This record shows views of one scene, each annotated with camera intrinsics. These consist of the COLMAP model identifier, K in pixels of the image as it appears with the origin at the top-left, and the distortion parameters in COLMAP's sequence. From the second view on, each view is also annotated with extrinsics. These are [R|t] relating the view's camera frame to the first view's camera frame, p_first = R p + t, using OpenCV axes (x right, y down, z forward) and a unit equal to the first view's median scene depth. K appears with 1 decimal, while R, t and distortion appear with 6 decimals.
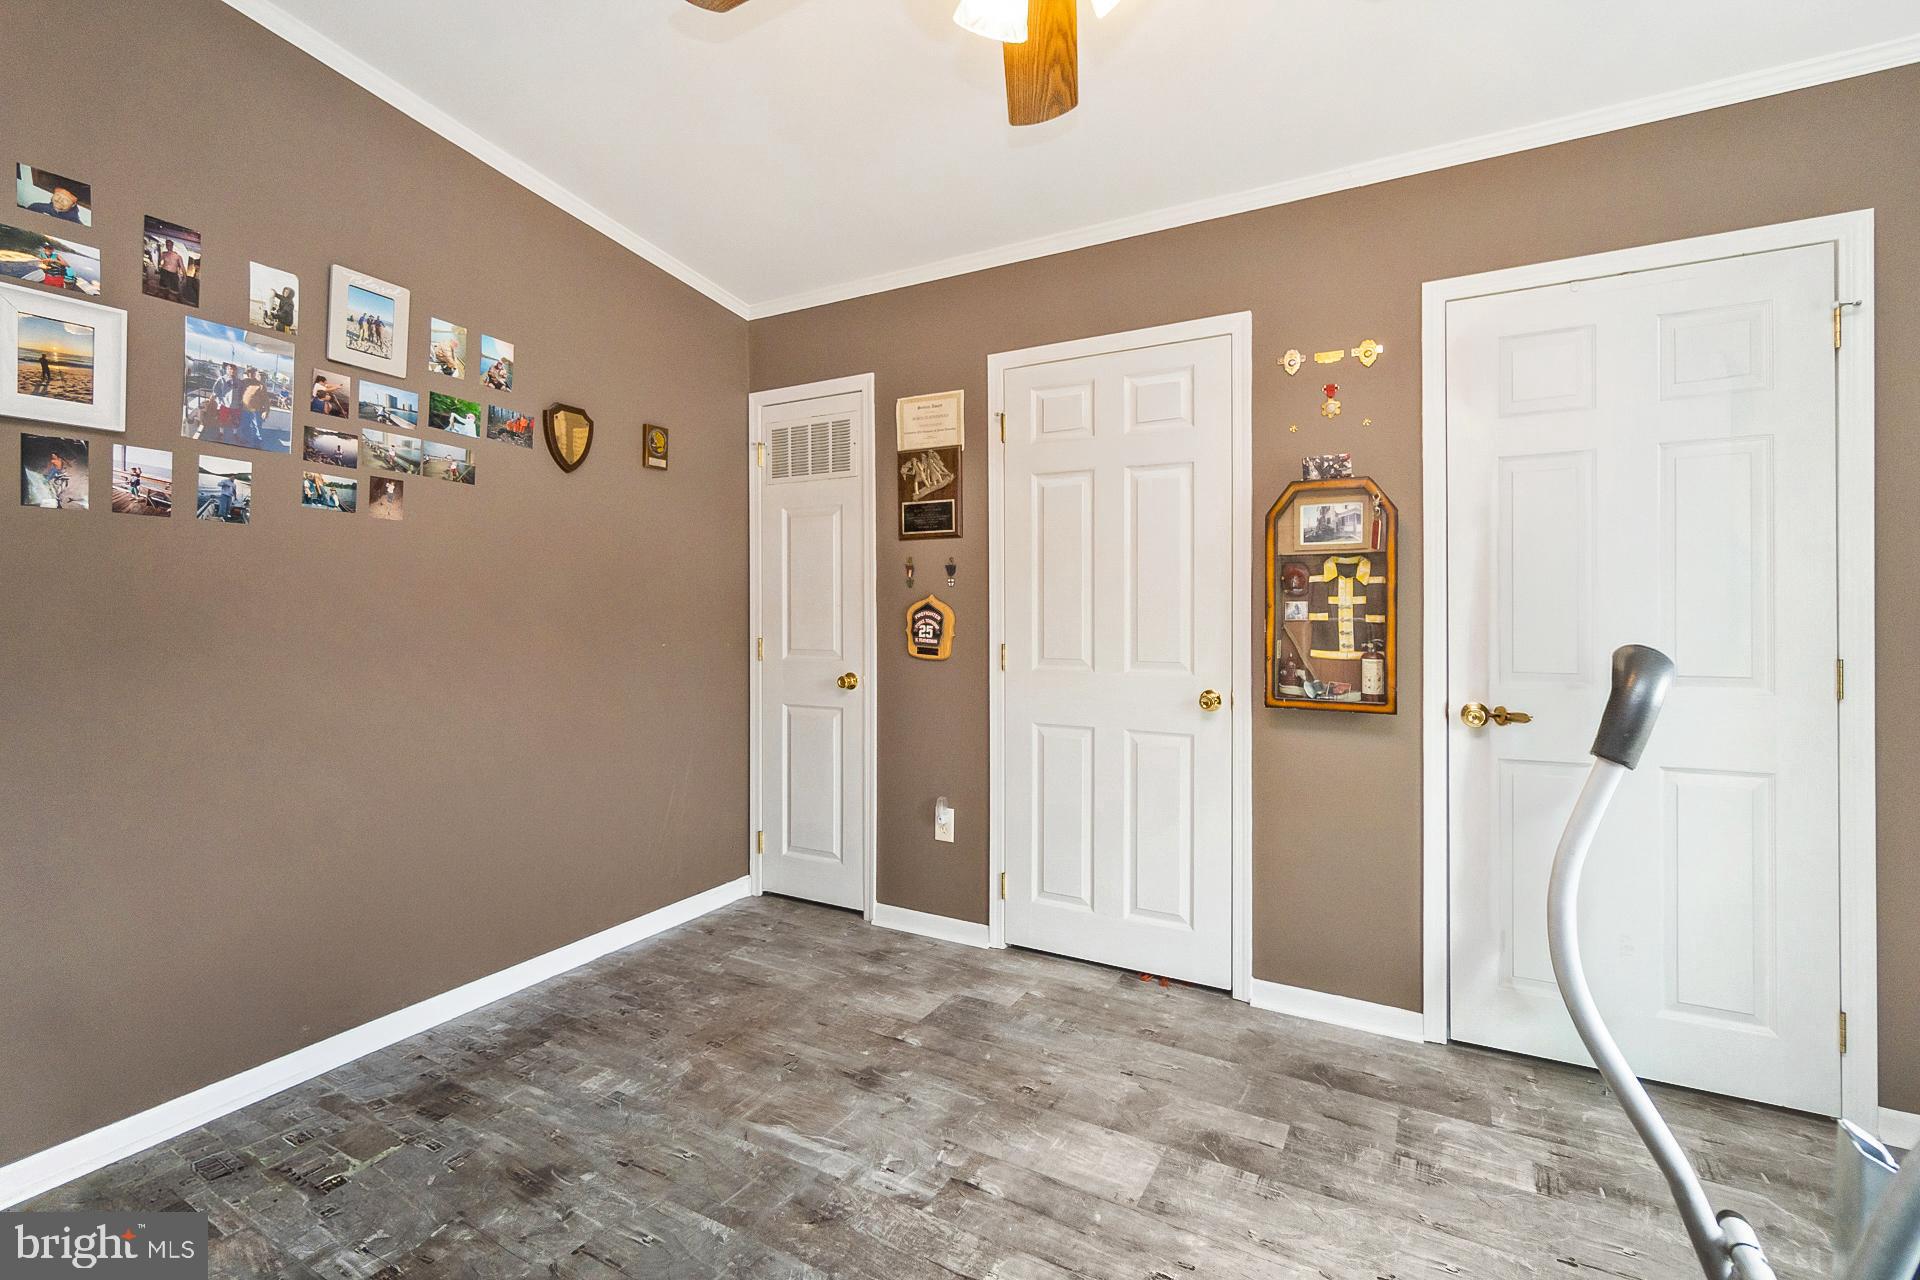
lens RADIAL K [[893.2, 0, 1027.4], [0, 893.2, 617.8], [0, 0, 1]] dist [0.008401, 0.000262]
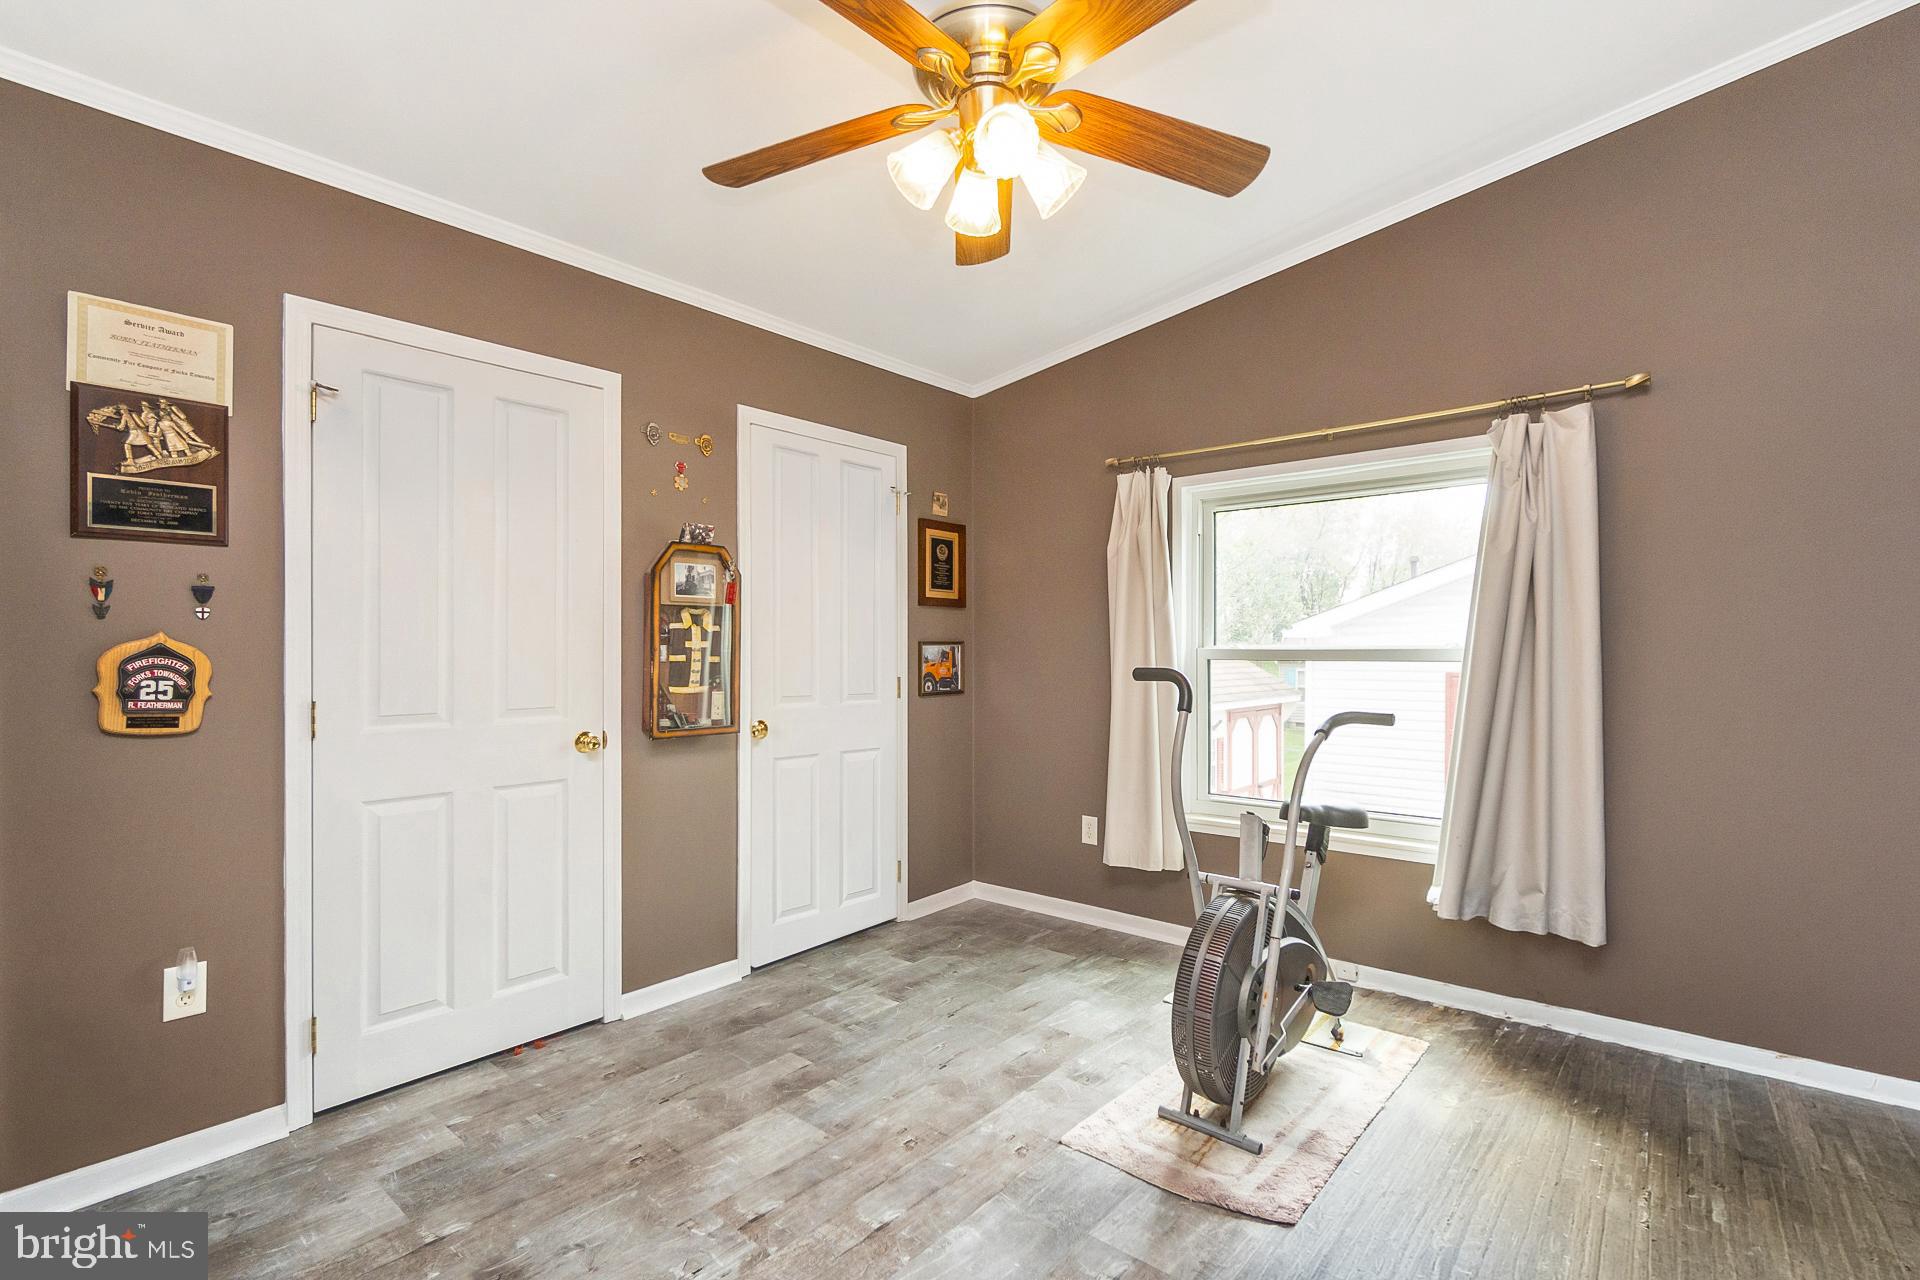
lens RADIAL K [[872.2, 0, 922.1], [0, 872.2, 652.7], [0, 0, 1]] dist [-0.001490, 0.000047]
pose [[0.227366, -0.006281, 0.973789, -0.714016], [0.009750, 0.999944, 0.004173, -0.010009], [-0.973760, 0.008545, 0.227415, 0.424501]]
